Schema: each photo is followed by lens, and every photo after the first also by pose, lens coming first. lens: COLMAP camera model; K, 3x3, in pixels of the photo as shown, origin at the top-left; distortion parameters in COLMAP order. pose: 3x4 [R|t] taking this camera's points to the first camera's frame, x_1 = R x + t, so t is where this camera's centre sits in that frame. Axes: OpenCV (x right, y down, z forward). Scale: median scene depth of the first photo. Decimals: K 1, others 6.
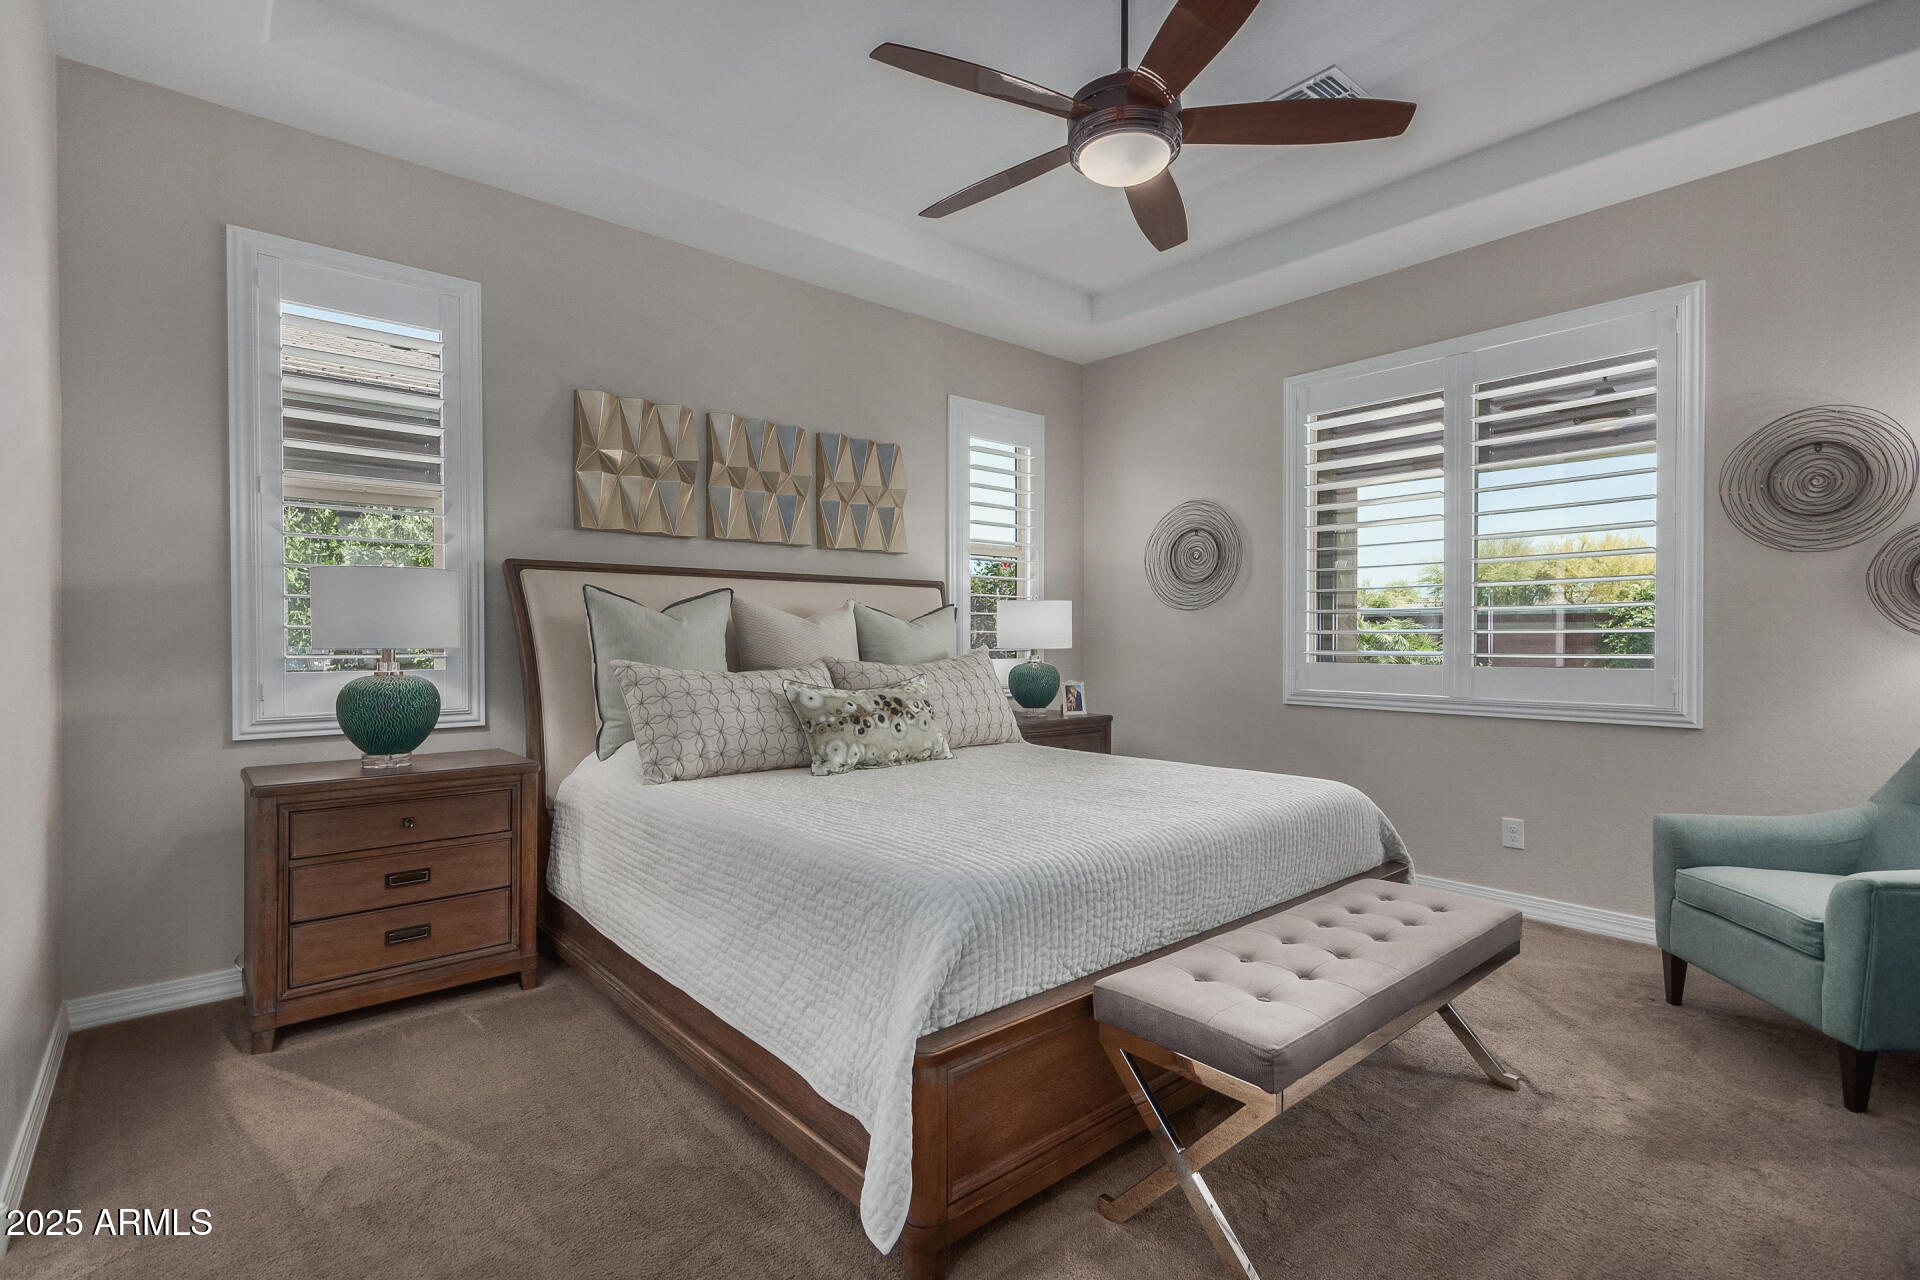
lens RADIAL K [[895.9, 0, 960.9], [0, 895.9, 647.4], [0, 0, 1]] dist [0.006228, 0.000829]
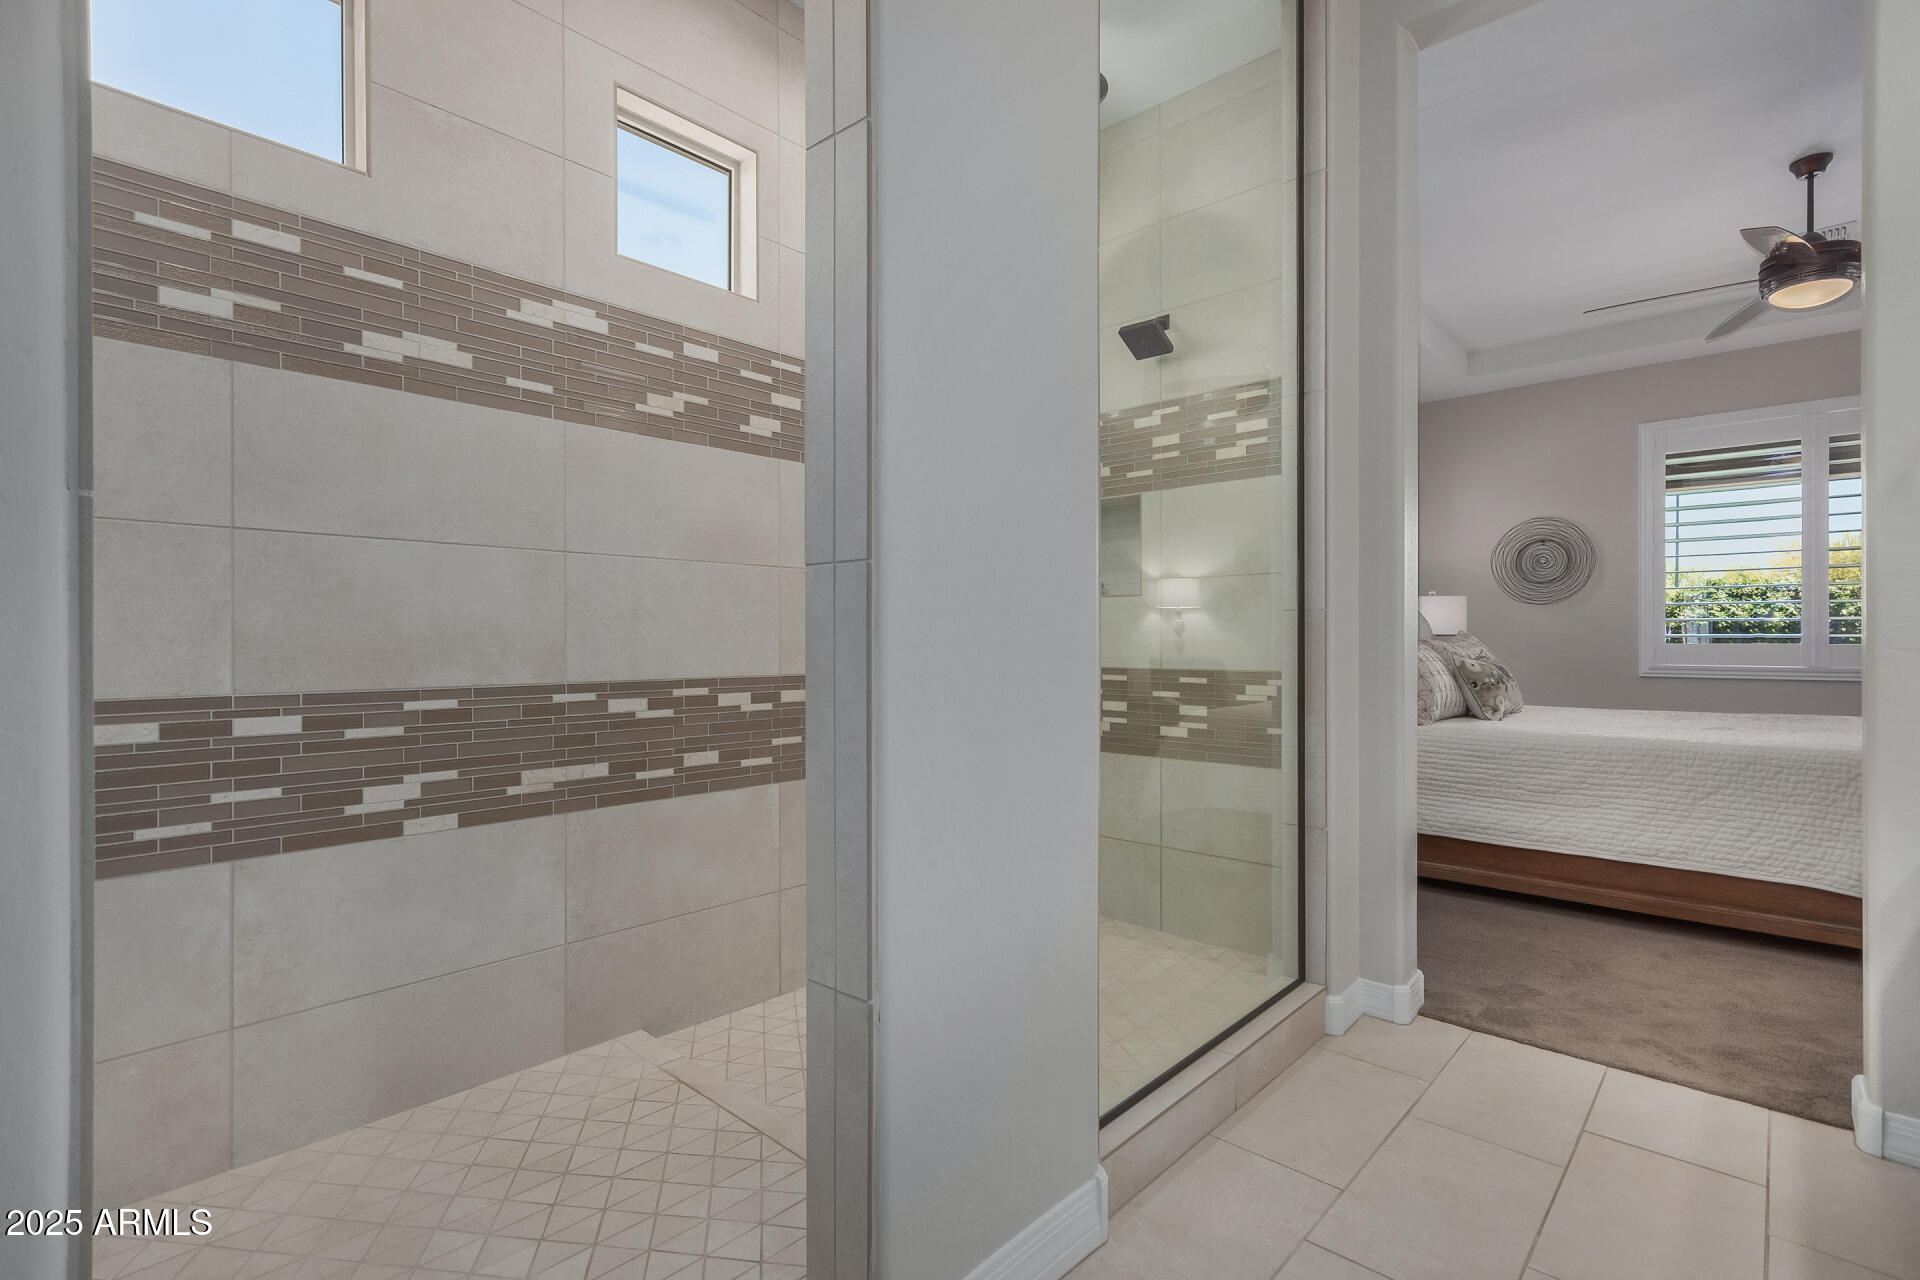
lens RADIAL K [[895.9, 0, 959.4], [0, 895.9, 640.1], [0, 0, 1]] dist [0.006228, 0.000829]
pose [[0.994740, -0.000850, 0.102431, -0.753681], [0.001809, 0.999955, -0.009267, 0.021072], [-0.102418, 0.009404, 0.994697, -0.186513]]
